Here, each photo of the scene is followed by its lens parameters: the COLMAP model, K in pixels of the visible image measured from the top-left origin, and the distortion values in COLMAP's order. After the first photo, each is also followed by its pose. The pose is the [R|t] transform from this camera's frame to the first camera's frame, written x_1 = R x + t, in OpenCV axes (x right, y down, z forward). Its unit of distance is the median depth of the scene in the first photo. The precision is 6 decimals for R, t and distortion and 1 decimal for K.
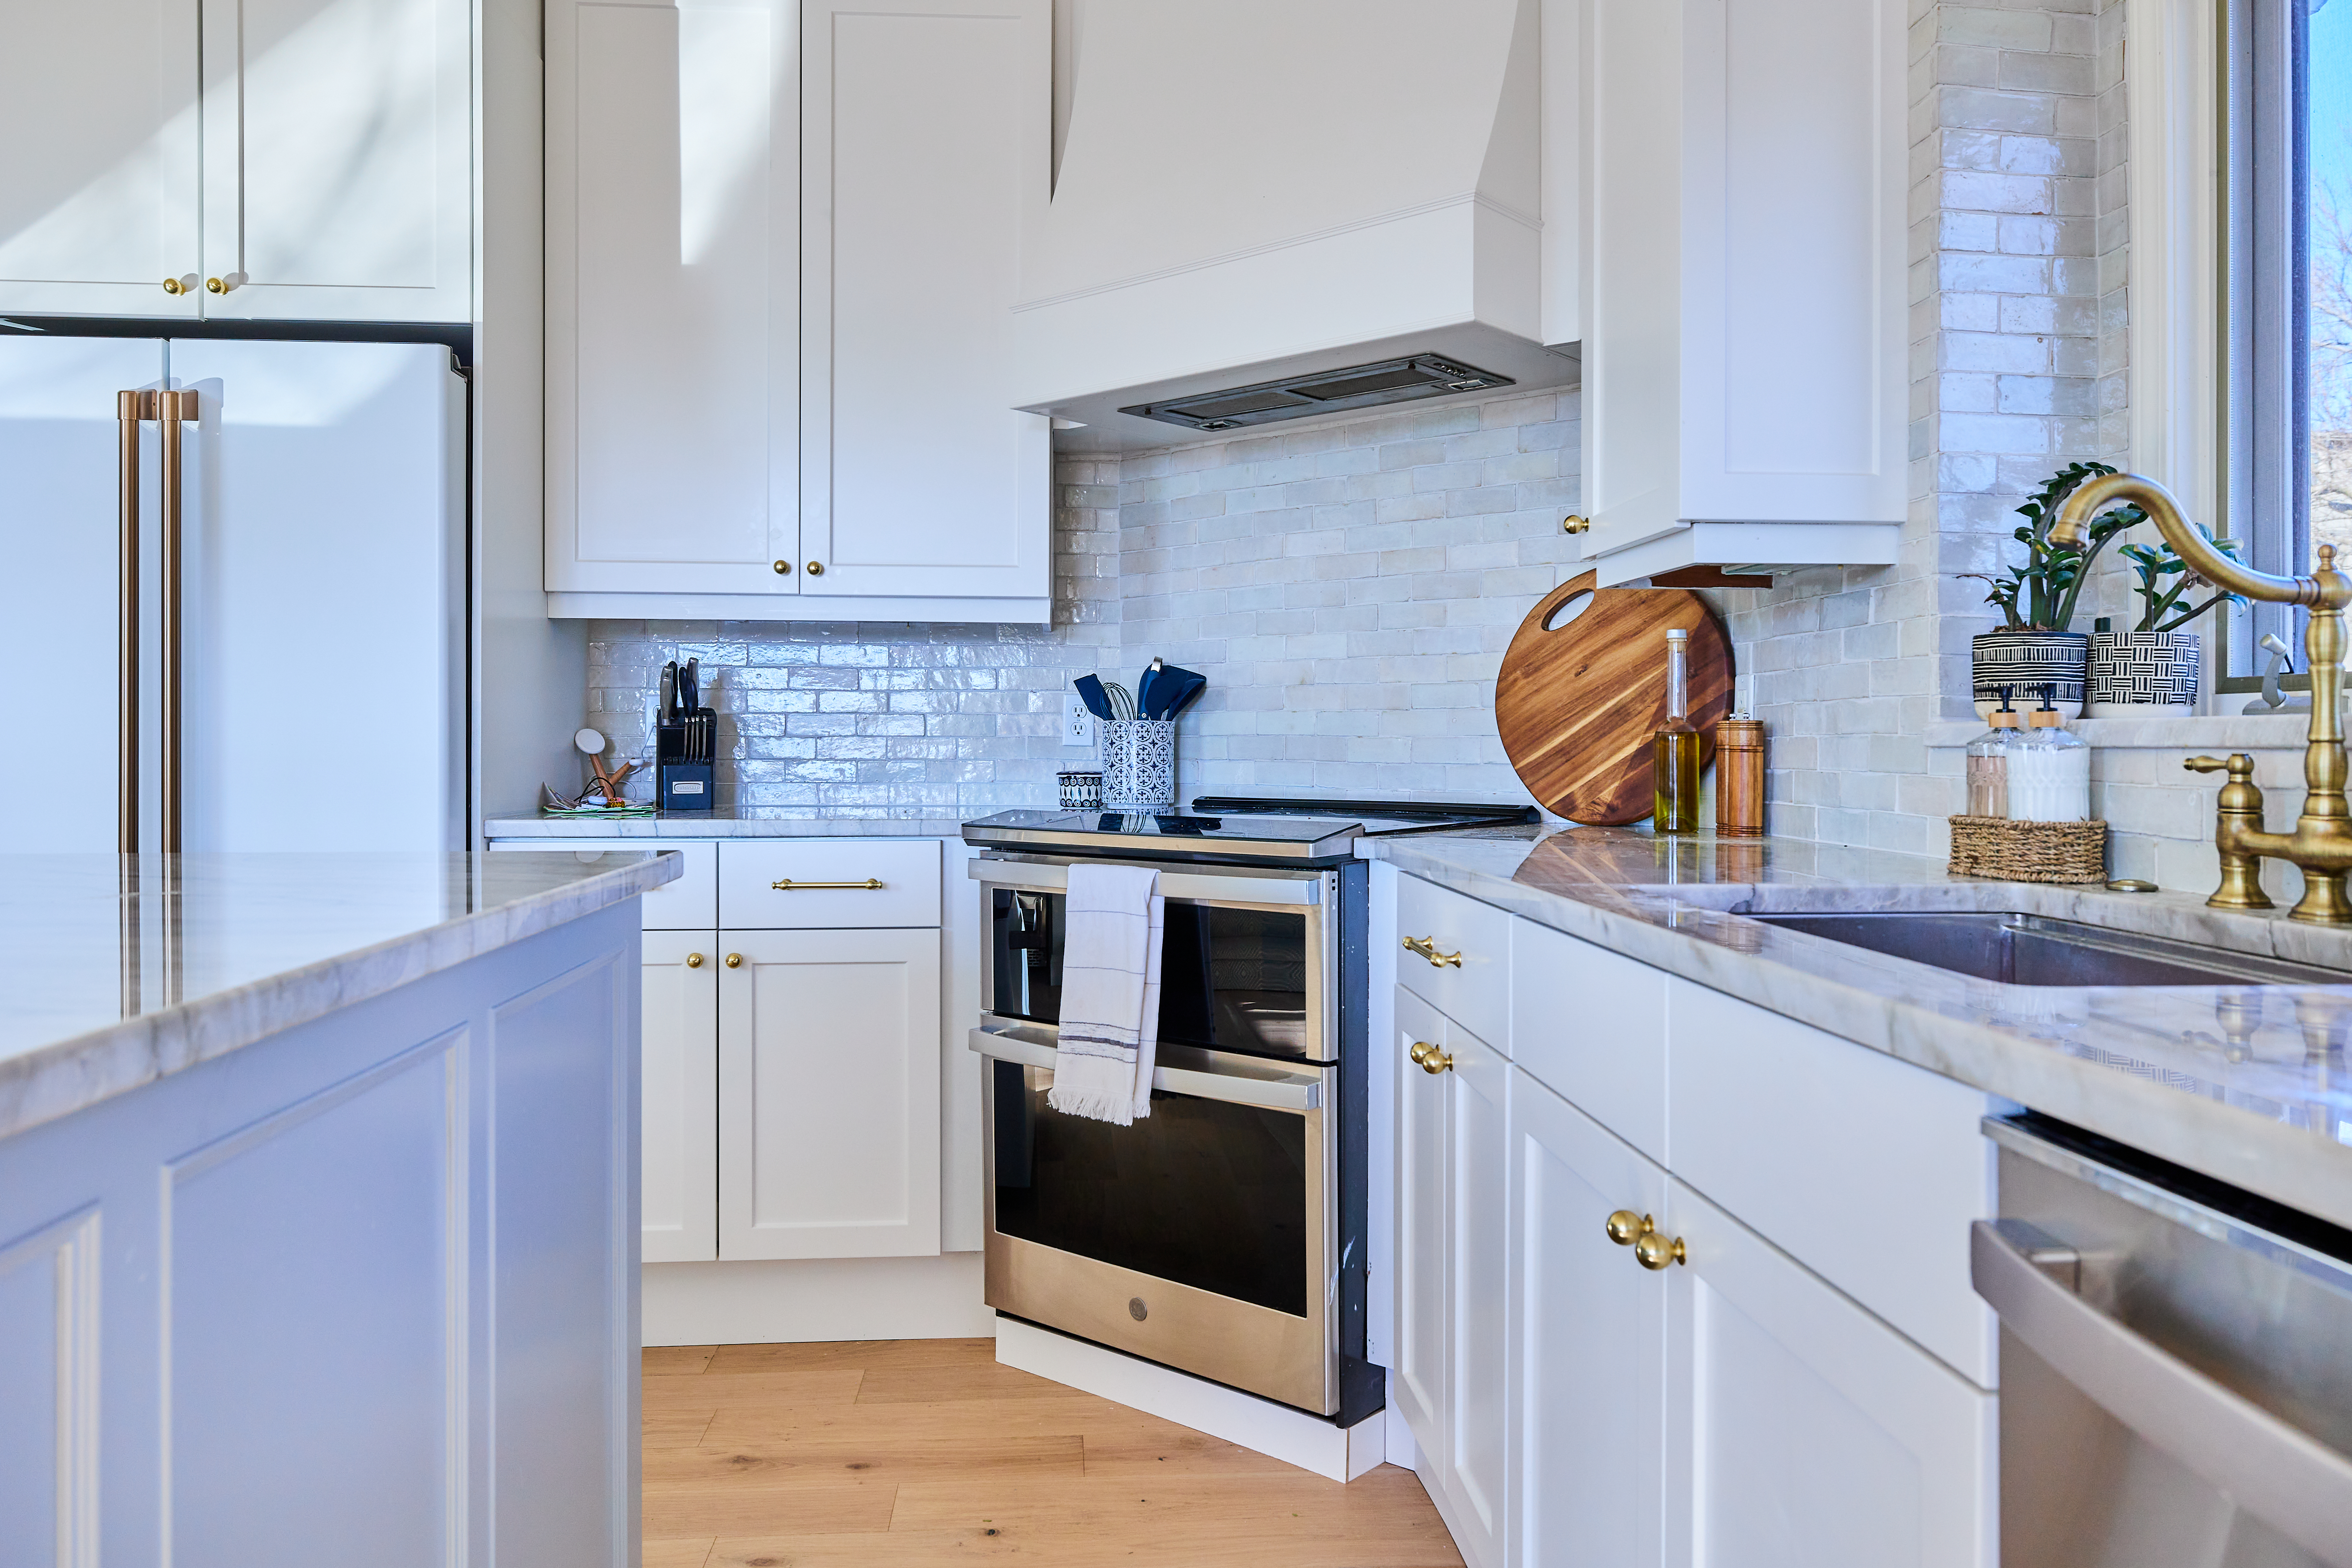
lens RADIAL K [[1647.7, 0, 1180.5], [0, 1647.7, 751.9], [0, 0, 1]] dist [-0.000415, 0.000513]
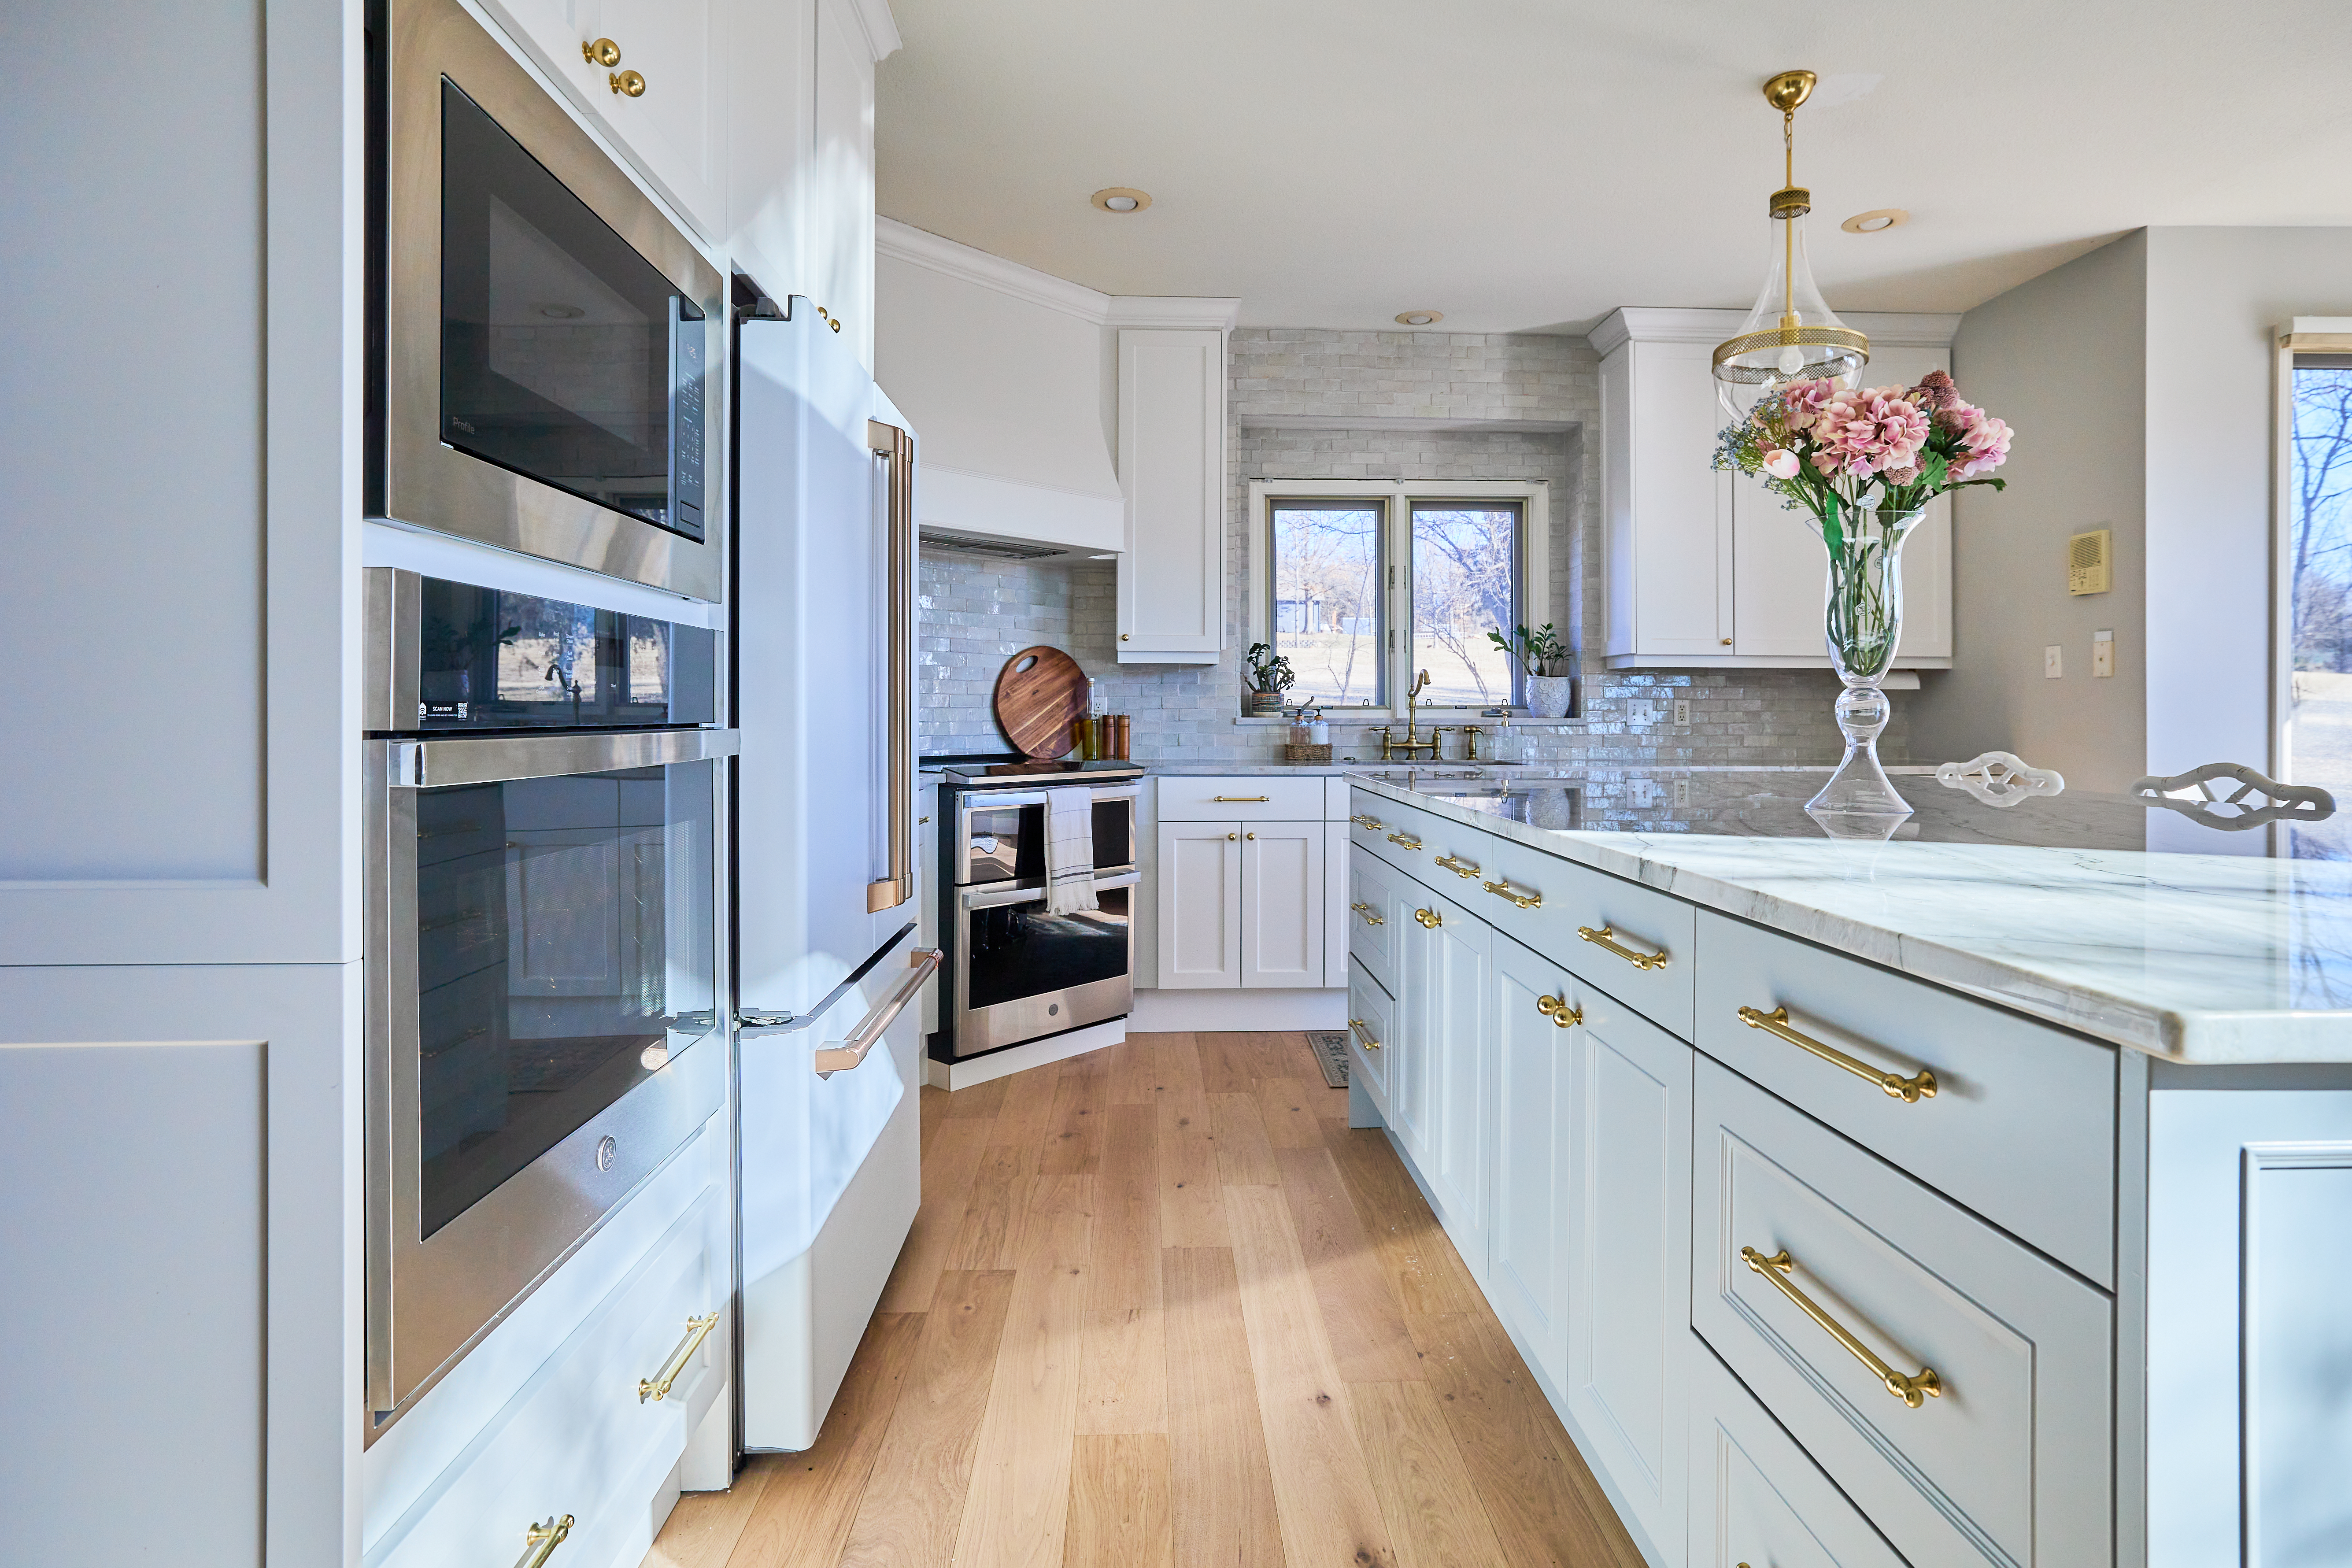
lens RADIAL K [[1179.0, 0, 1193.8], [0, 1179.0, 709.0], [0, 0, 1]] dist [-0.045209, 0.027489]
pose [[0.029272, 0.000112, 0.999571, -1.508364], [0.004684, 0.999989, -0.000250, -0.027678], [-0.999560, 0.004689, 0.029272, 0.816621]]
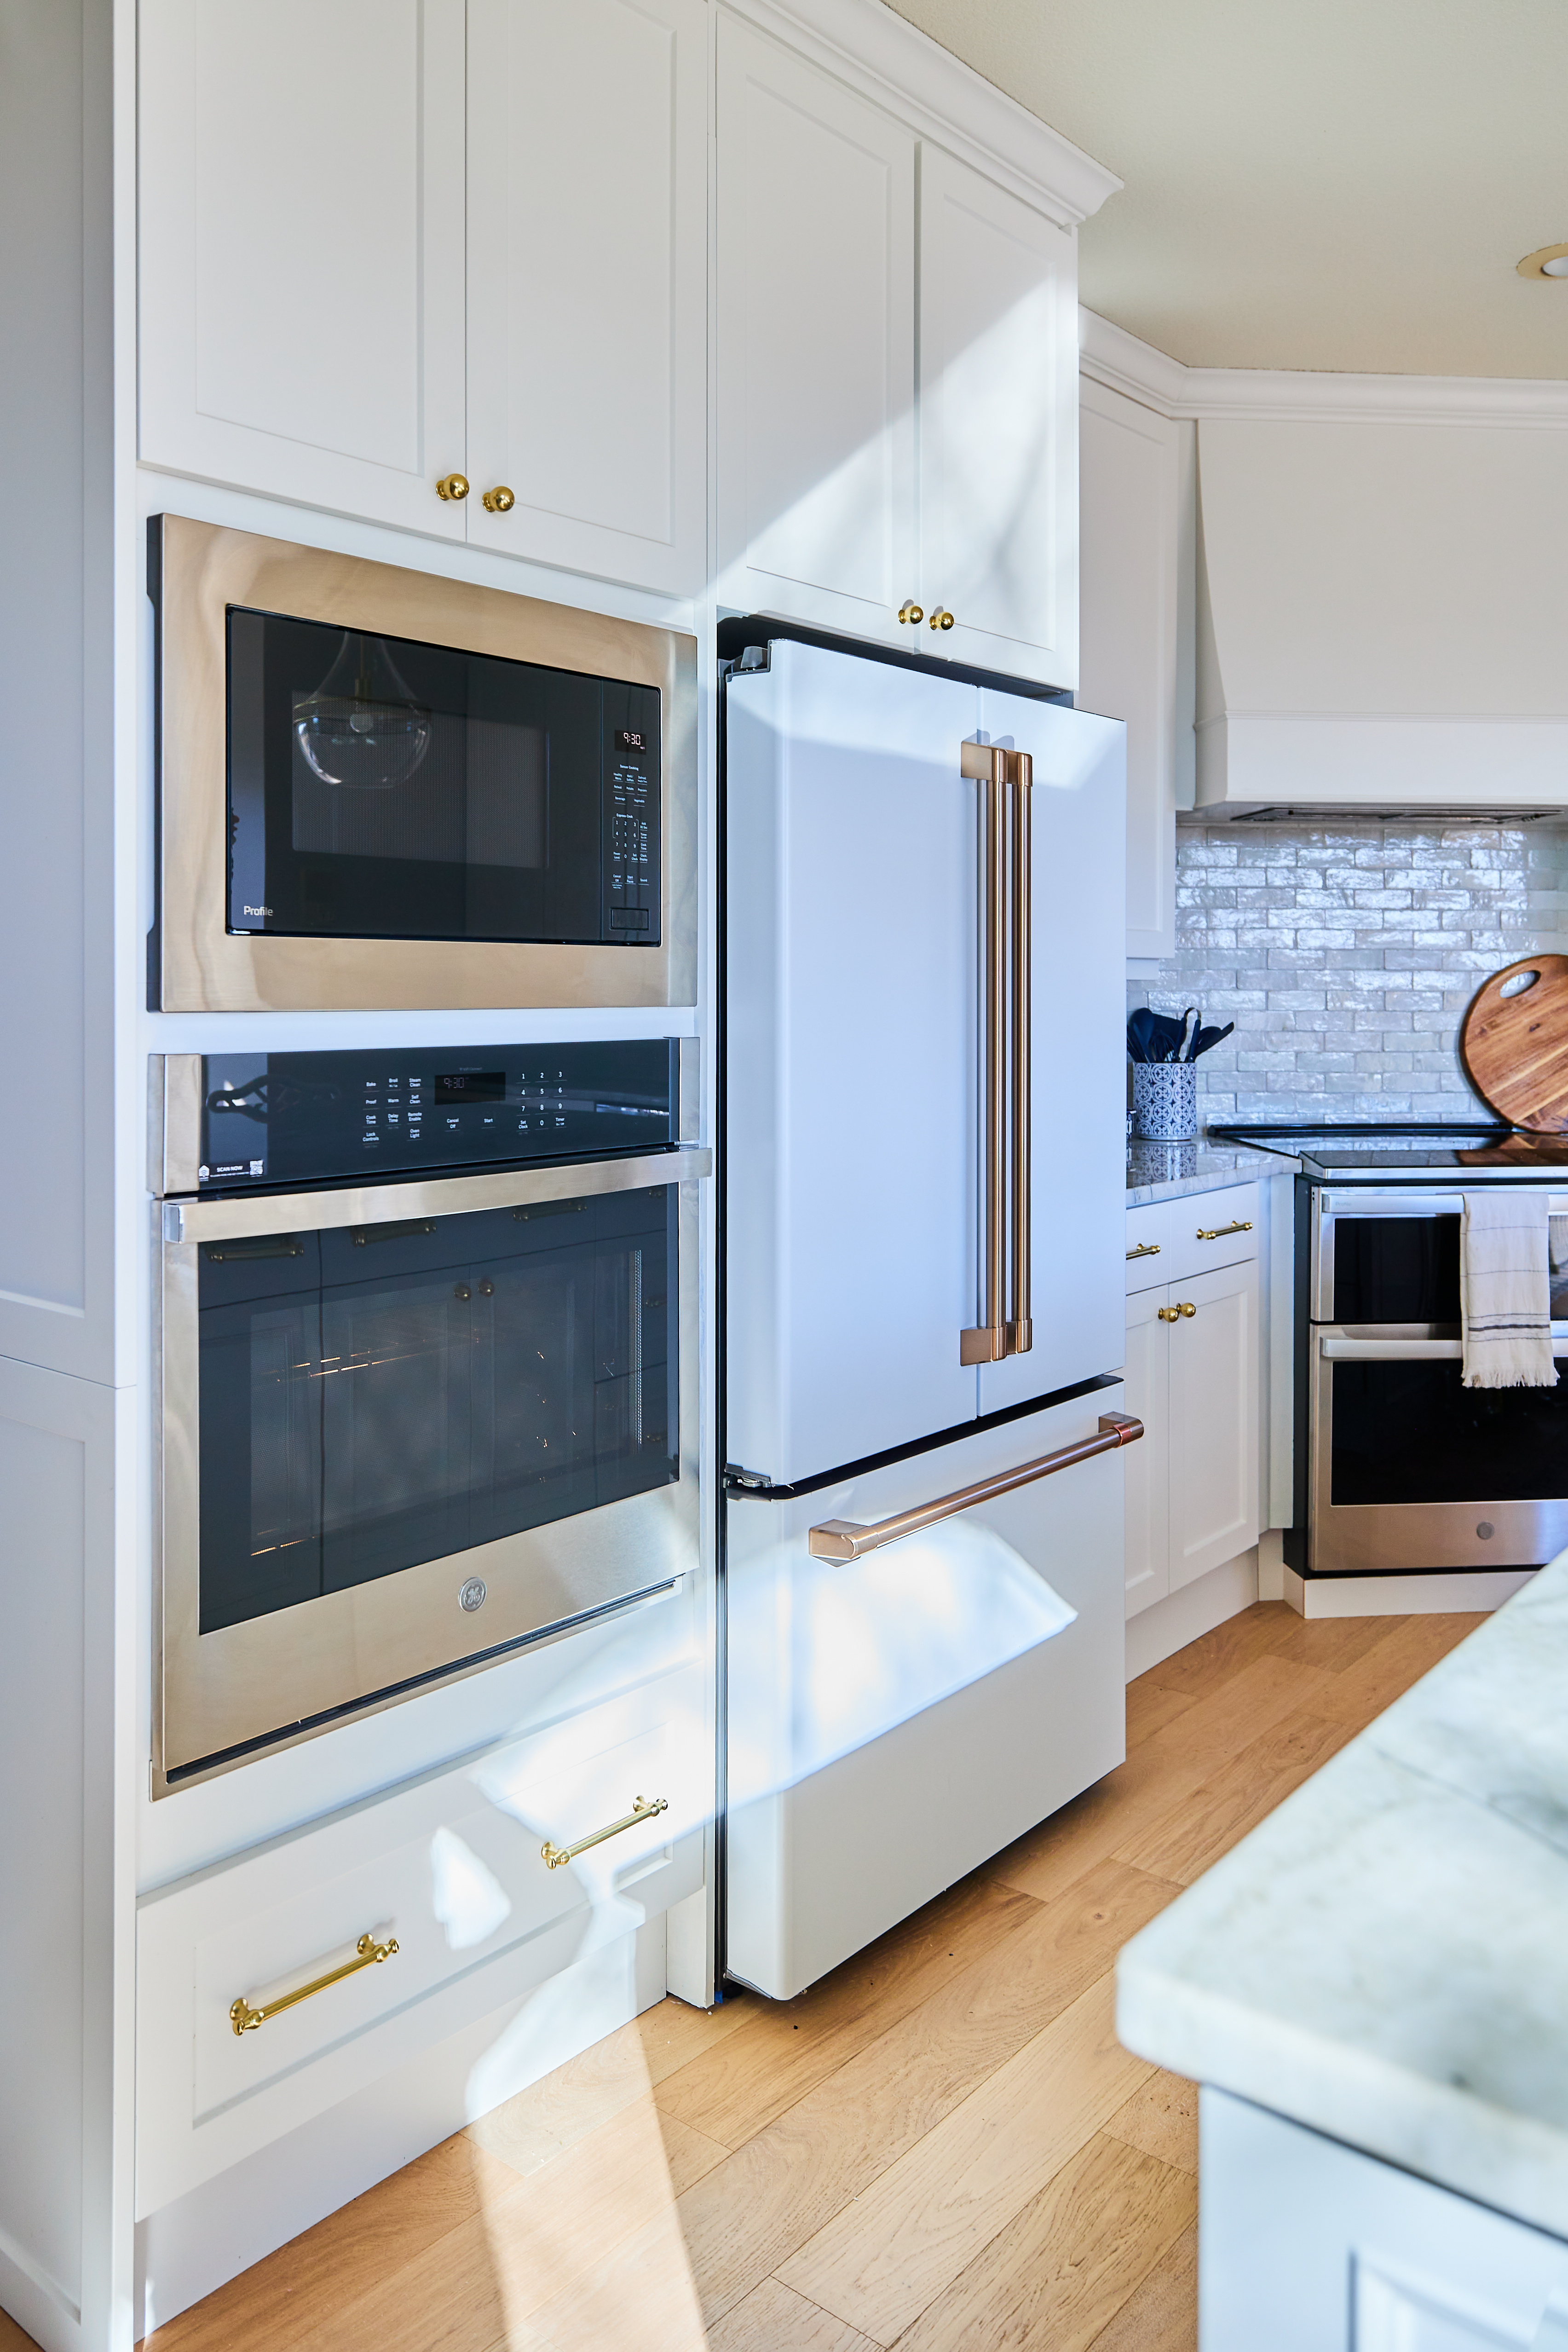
lens RADIAL K [[1736.8, 0, 783.1], [0, 1736.8, 987.8], [0, 0, 1]] dist [0.002646, 0.000637]
pose [[0.691338, -0.003568, 0.722523, -1.456804], [0.003328, 0.999993, 0.001754, -0.098794], [-0.722524, 0.001192, 0.691345, 0.468530]]
